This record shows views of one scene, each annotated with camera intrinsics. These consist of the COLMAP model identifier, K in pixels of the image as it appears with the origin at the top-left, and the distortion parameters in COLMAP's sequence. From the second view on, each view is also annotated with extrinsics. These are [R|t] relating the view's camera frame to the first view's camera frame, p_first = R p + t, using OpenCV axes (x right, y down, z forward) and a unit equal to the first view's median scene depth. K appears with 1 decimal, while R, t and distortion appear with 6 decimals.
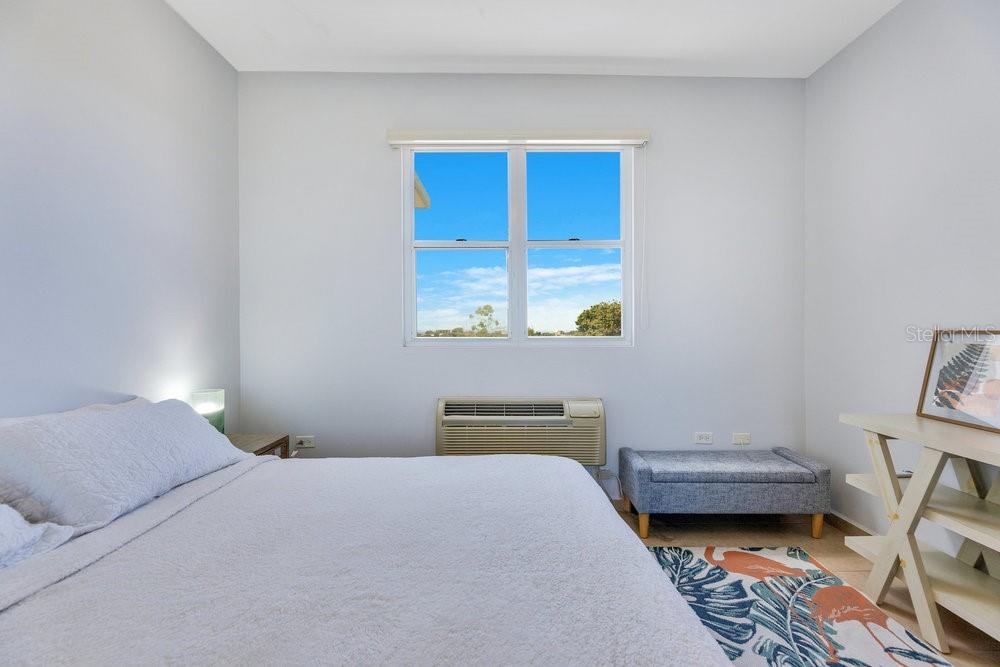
lens RADIAL K [[418.2, 0, 501.1], [0, 418.2, 330.9], [0, 0, 1]] dist [-0.000236, -0.000431]
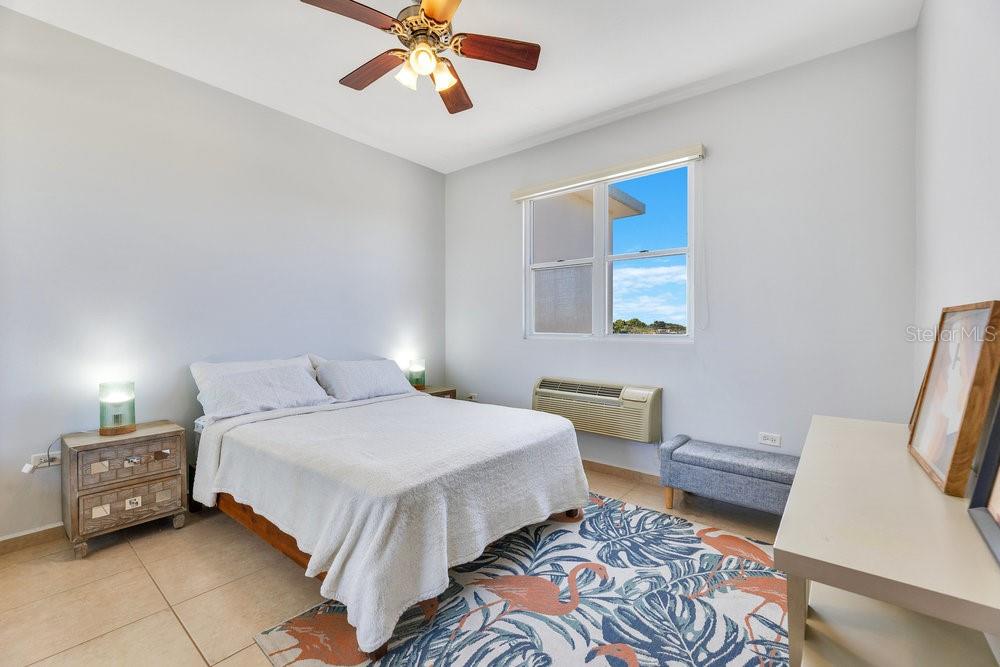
lens RADIAL K [[418.2, 0, 496.5], [0, 418.2, 331.1], [0, 0, 1]] dist [-0.000236, -0.000431]
pose [[0.769251, 0.012689, -0.638820, 0.743533], [-0.011299, 0.999917, 0.006254, 0.003084], [0.638846, 0.002407, 0.769331, -0.204070]]
